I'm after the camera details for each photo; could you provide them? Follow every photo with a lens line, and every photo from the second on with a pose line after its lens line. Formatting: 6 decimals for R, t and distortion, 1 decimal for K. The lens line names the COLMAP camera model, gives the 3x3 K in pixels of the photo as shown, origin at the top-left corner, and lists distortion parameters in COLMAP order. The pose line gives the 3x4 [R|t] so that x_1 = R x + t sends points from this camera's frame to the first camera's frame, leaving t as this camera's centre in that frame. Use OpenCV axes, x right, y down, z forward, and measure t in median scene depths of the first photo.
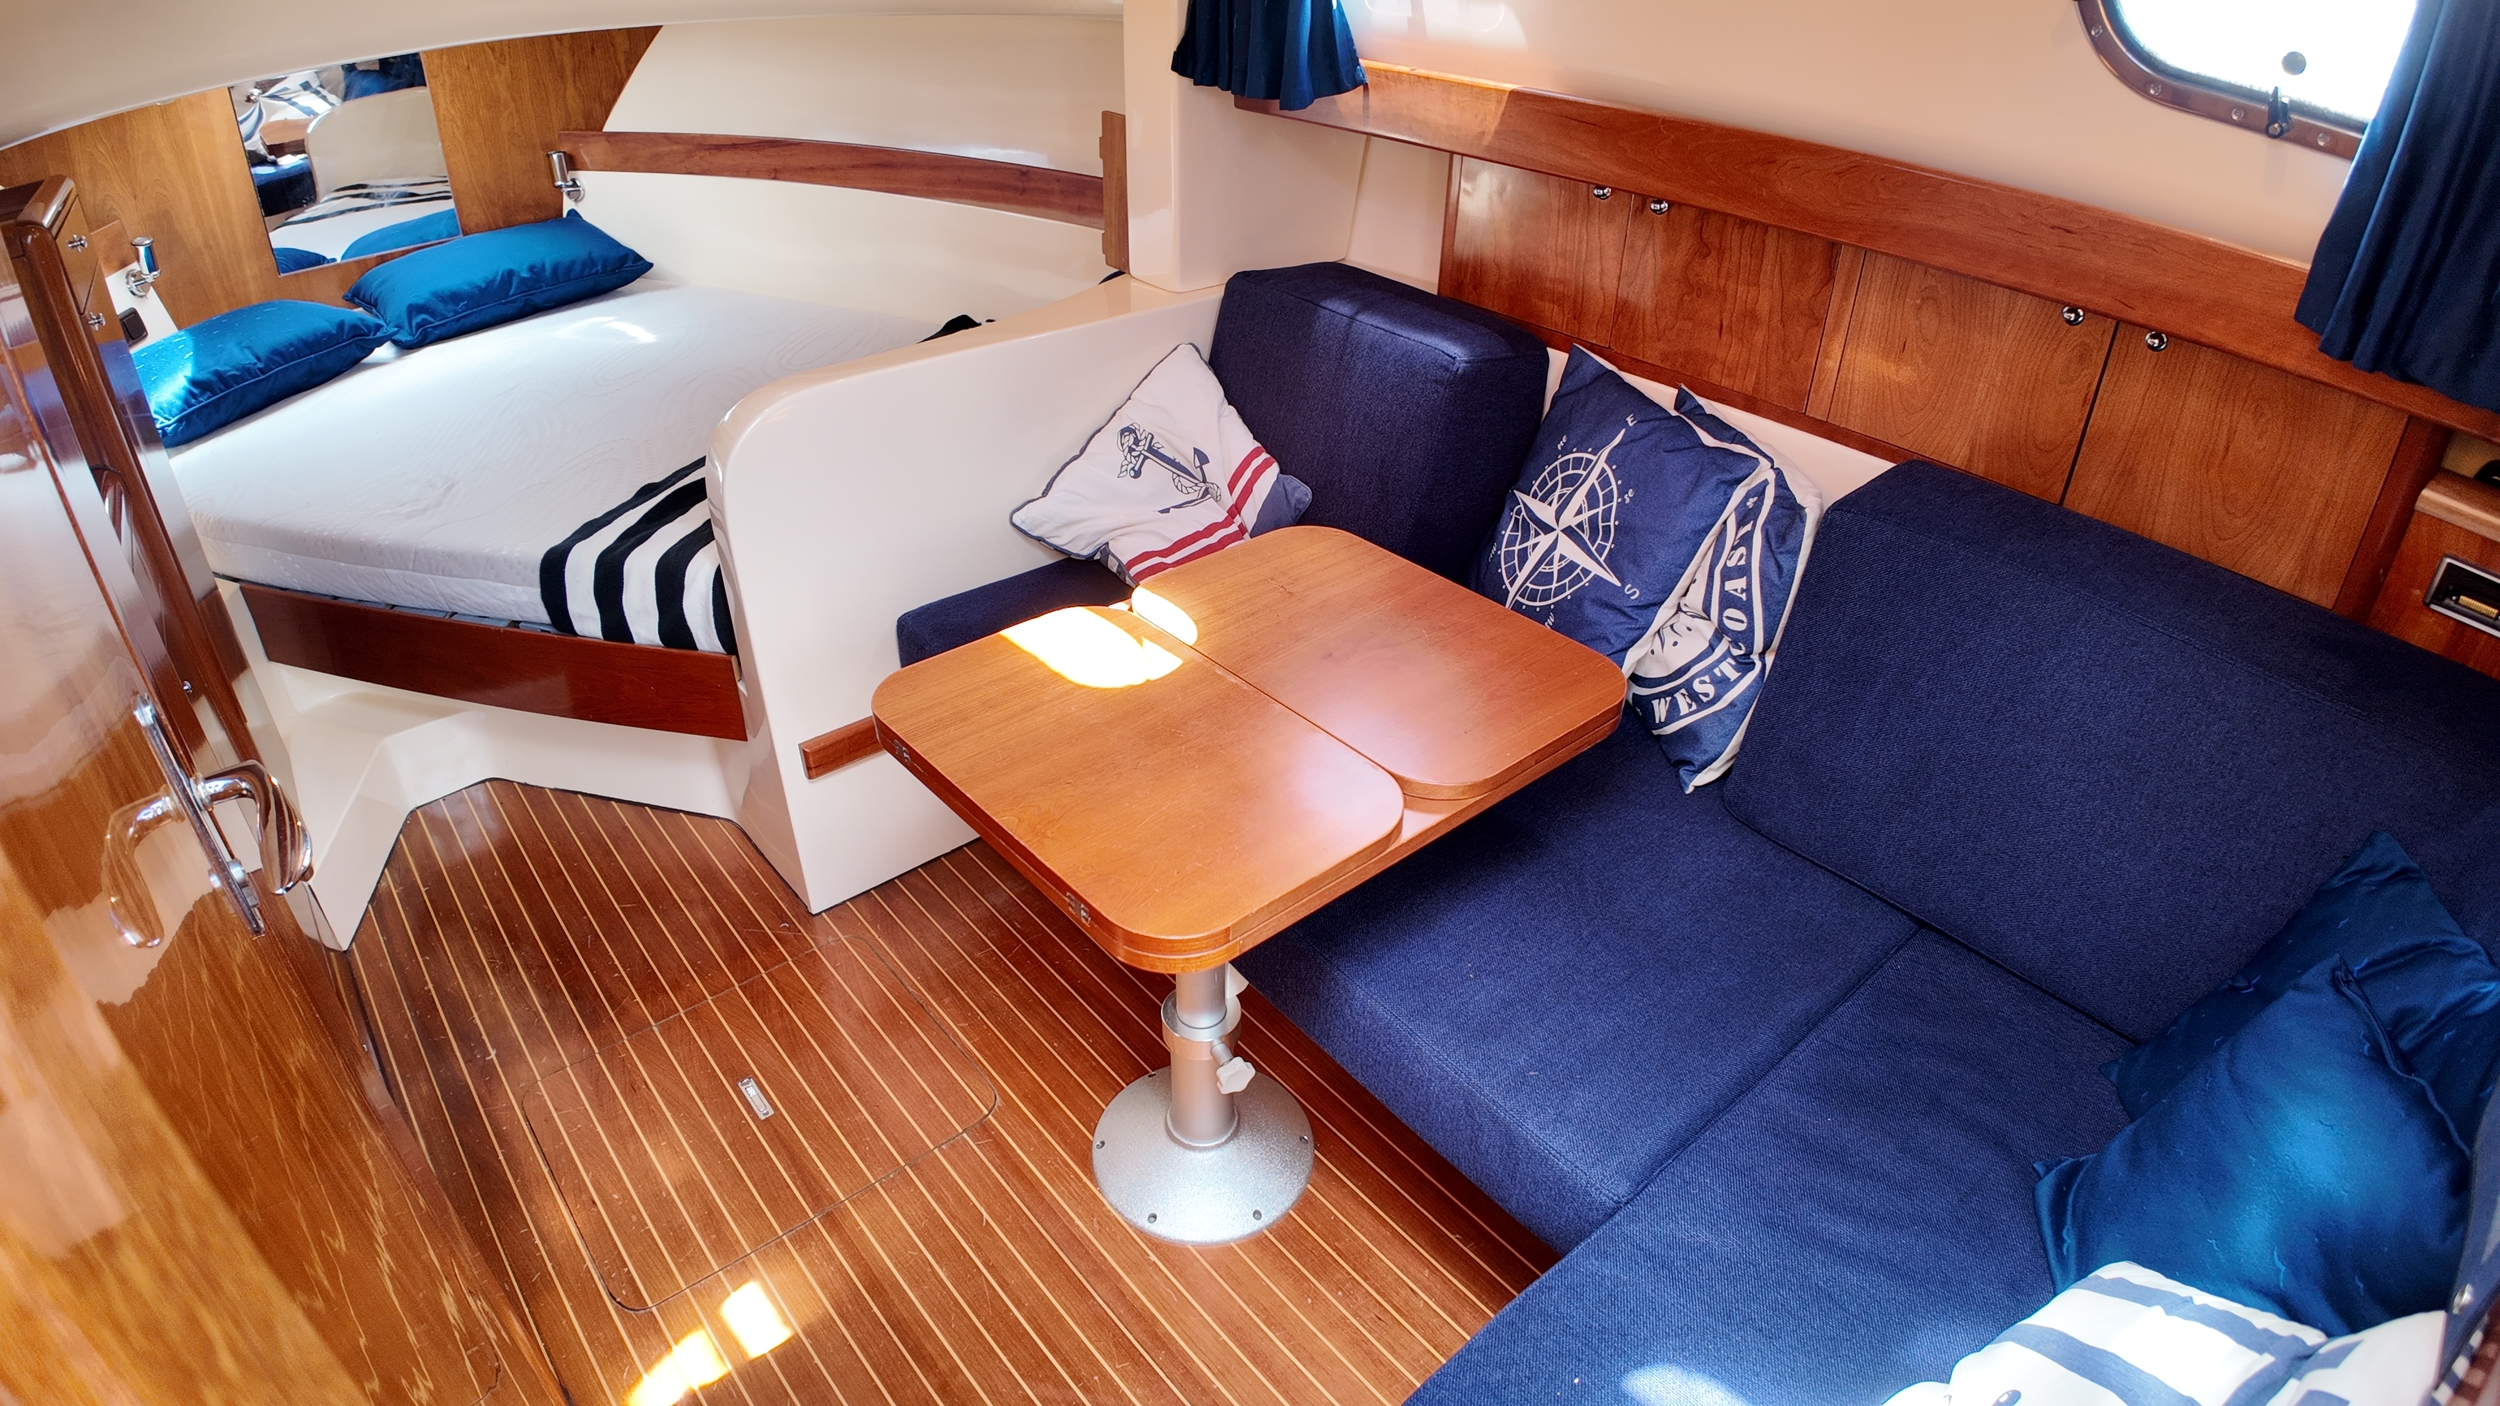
lens RADIAL K [[1329.9, 0, 1250.0], [0, 1329.9, 703.0], [0, 0, 1]] dist [-0.057268, -0.073530]
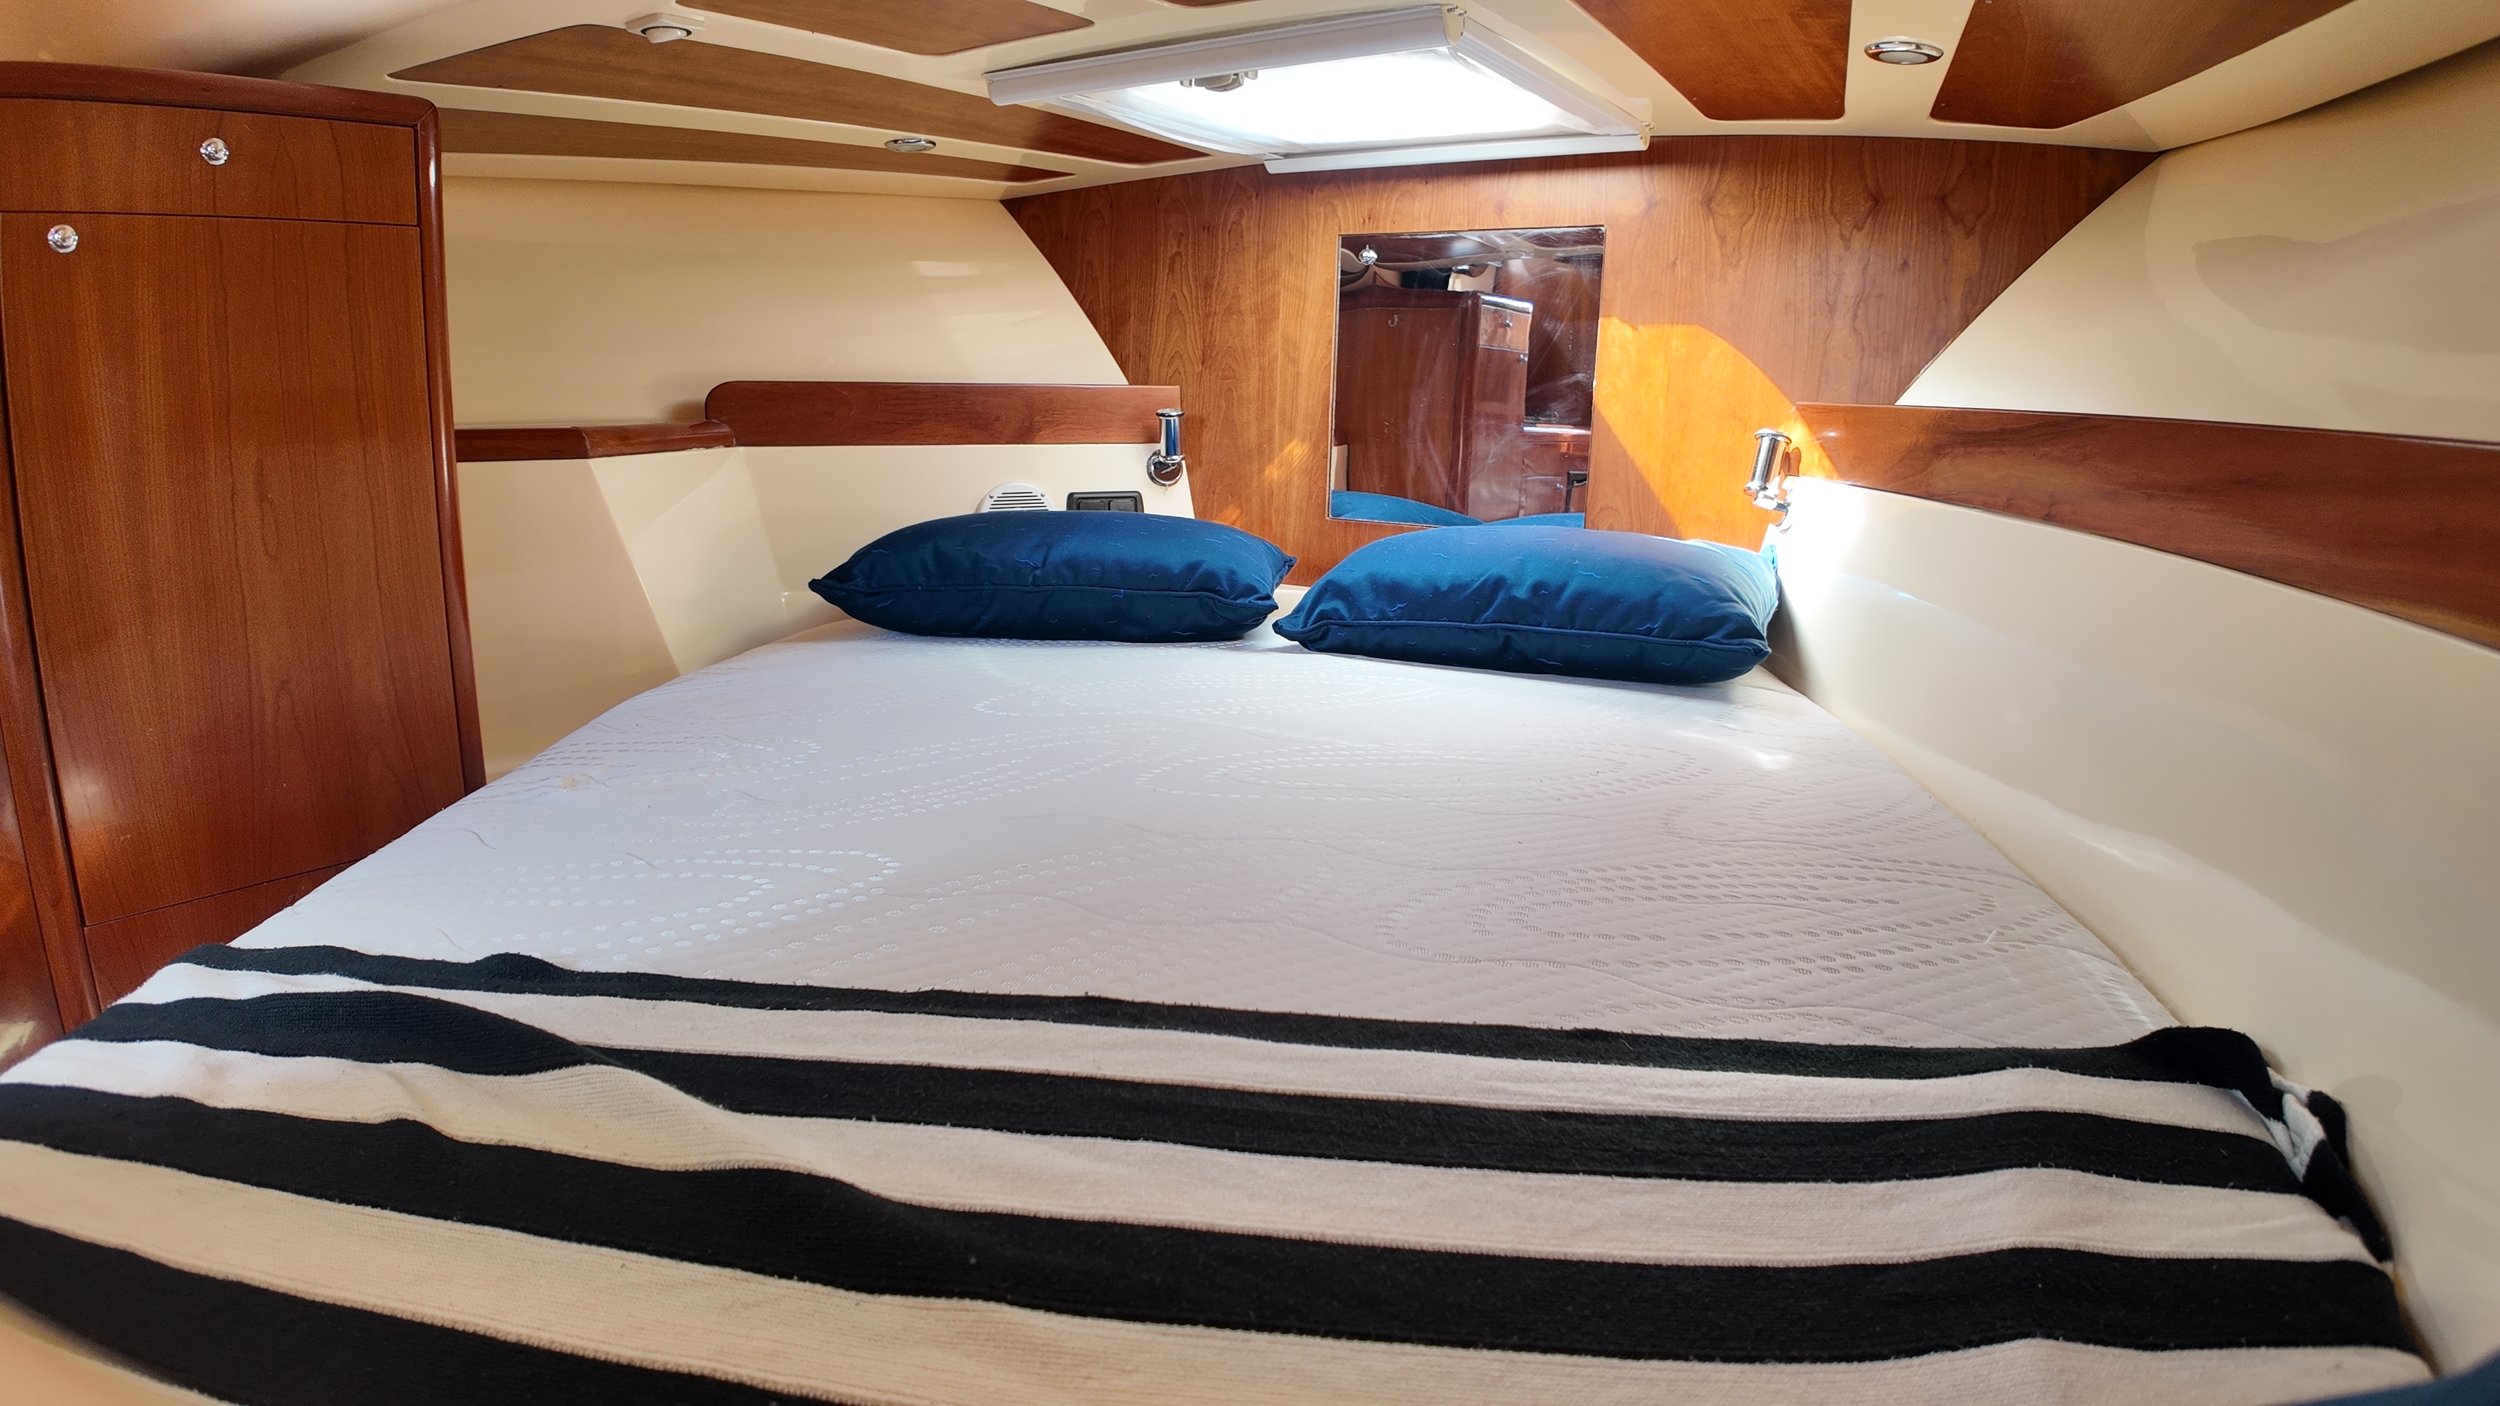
lens RADIAL K [[1329.9, 0, 1250.0], [0, 1329.9, 703.0], [0, 0, 1]] dist [-0.057268, -0.073530]
pose [[0.302376, 0.206961, -0.930449, -0.109121], [-0.539033, 0.842197, 0.012157, -0.351100], [0.786138, 0.497867, 0.366219, 1.059496]]
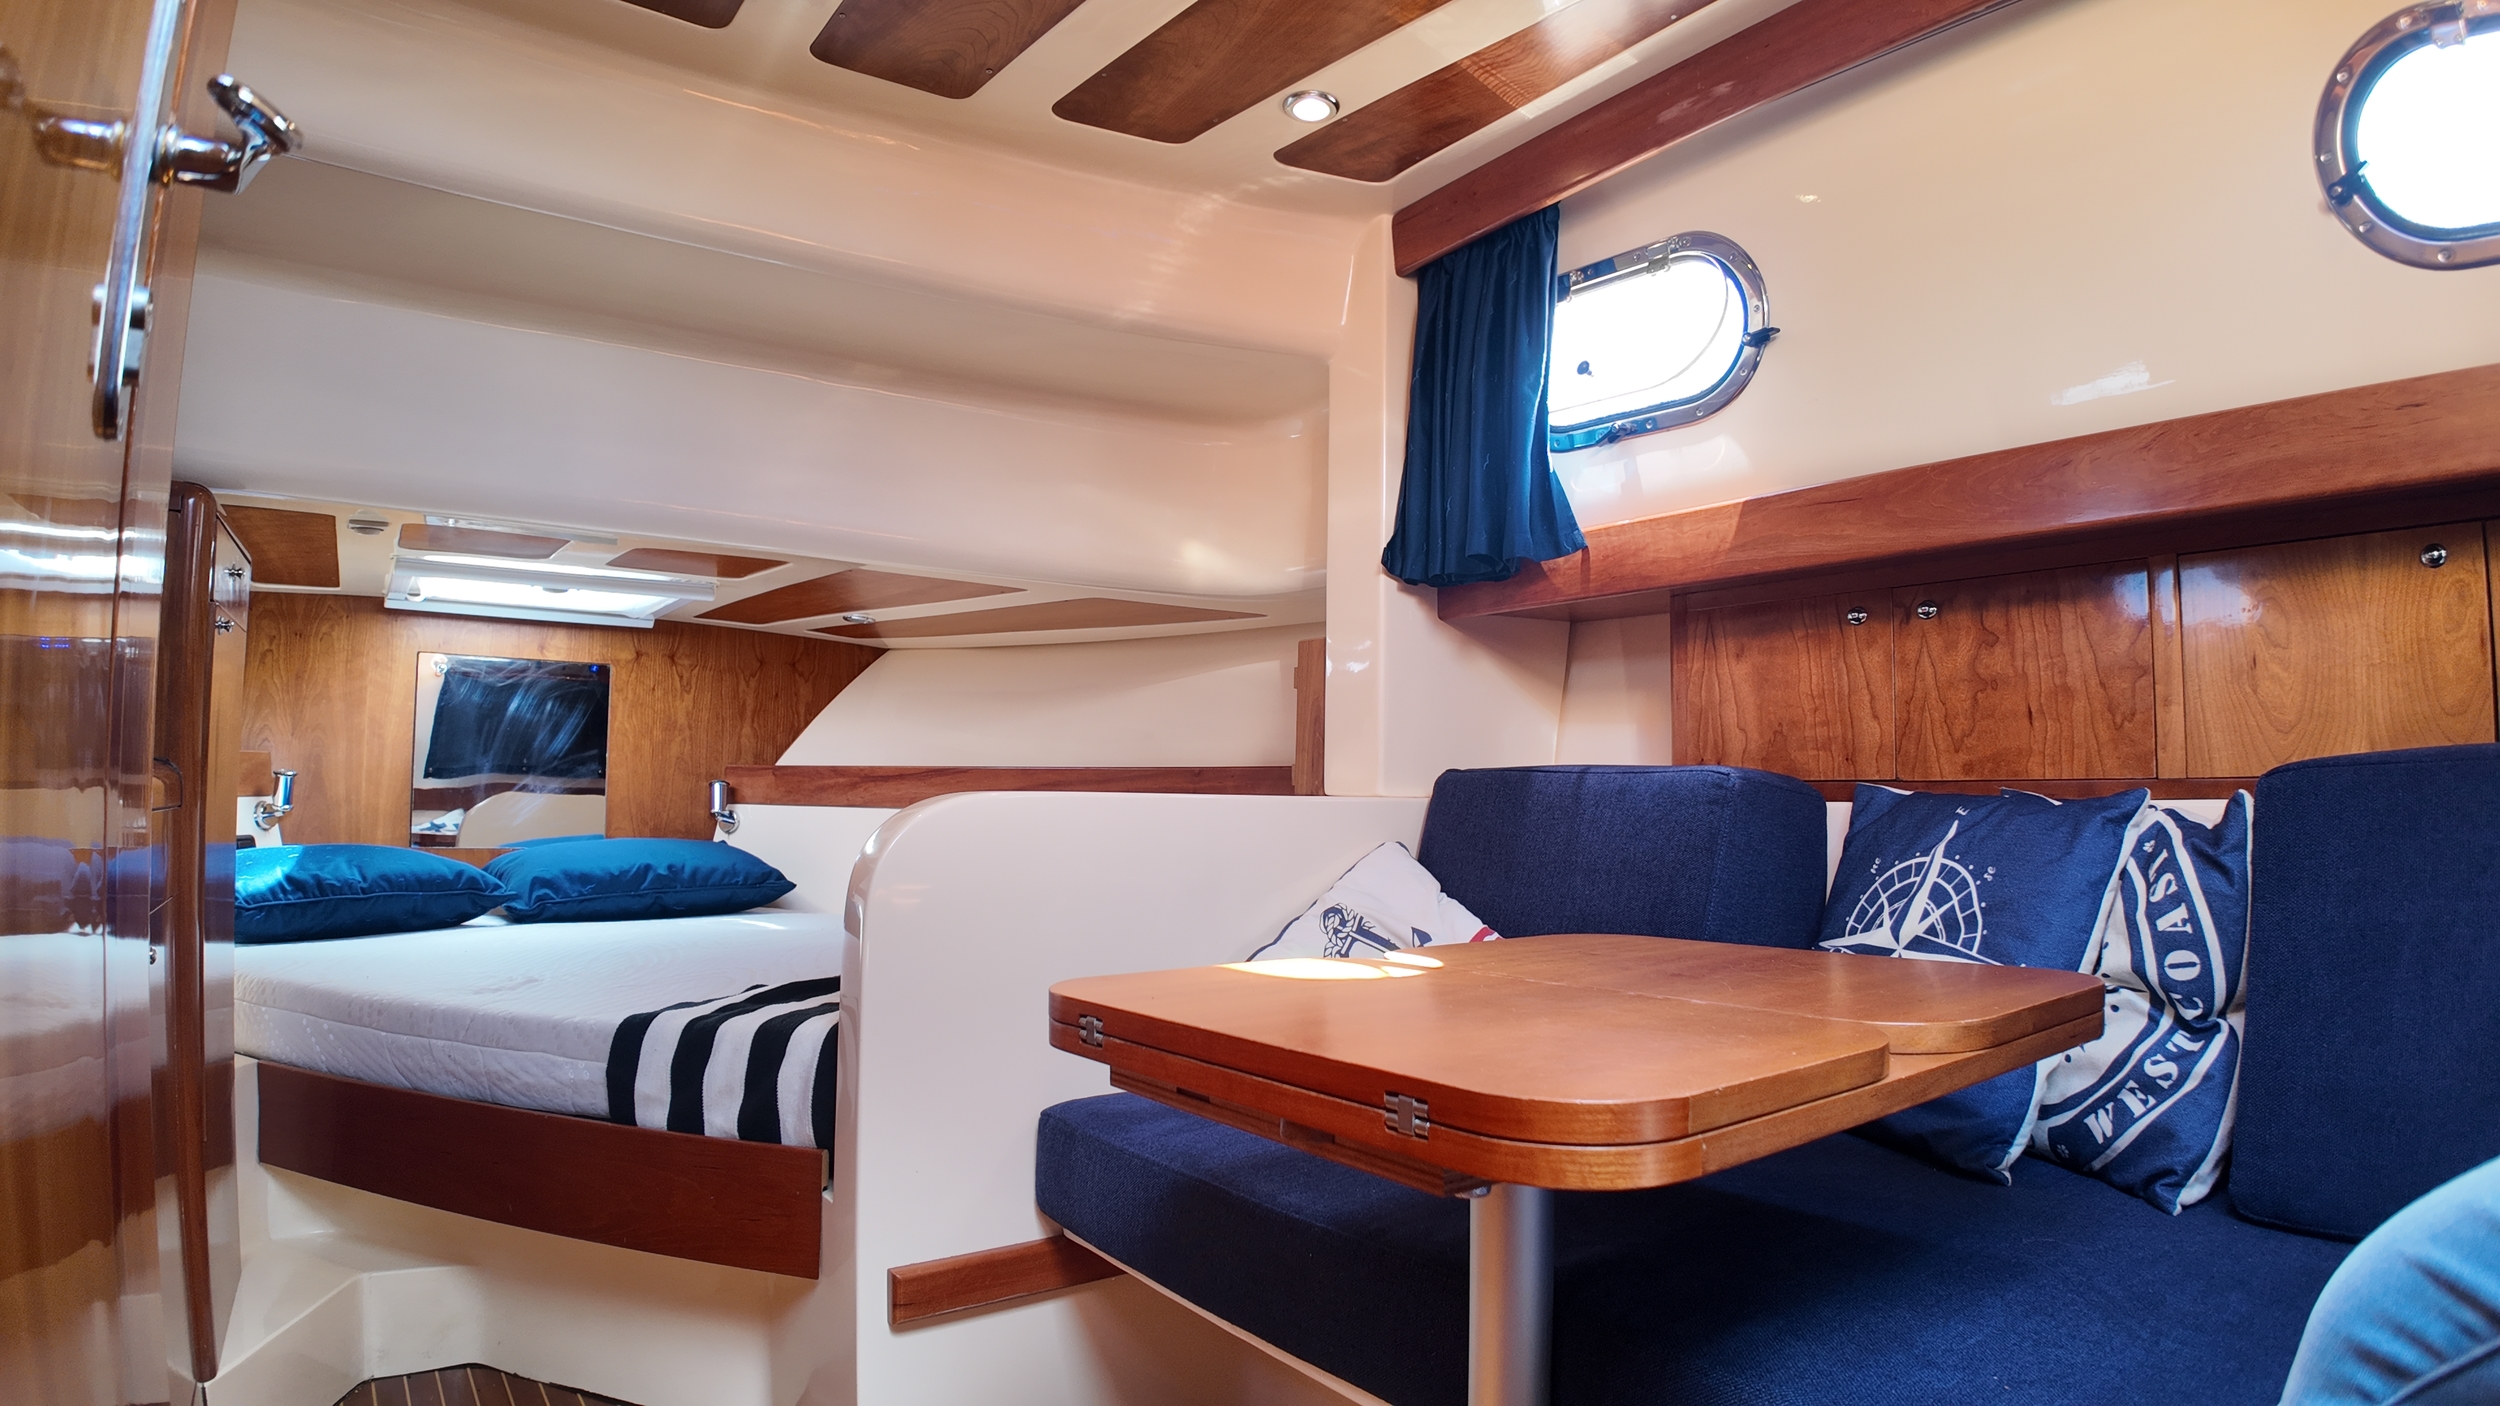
lens RADIAL K [[1337.9, 0, 1247.9], [0, 1337.9, 695.4], [0, 0, 1]] dist [-0.097806, -0.017858]
pose [[0.997771, -0.005138, -0.066529, -0.088611], [-0.036193, 0.795961, -0.604265, 0.203013], [0.056059, 0.605327, 0.794001, 0.233141]]
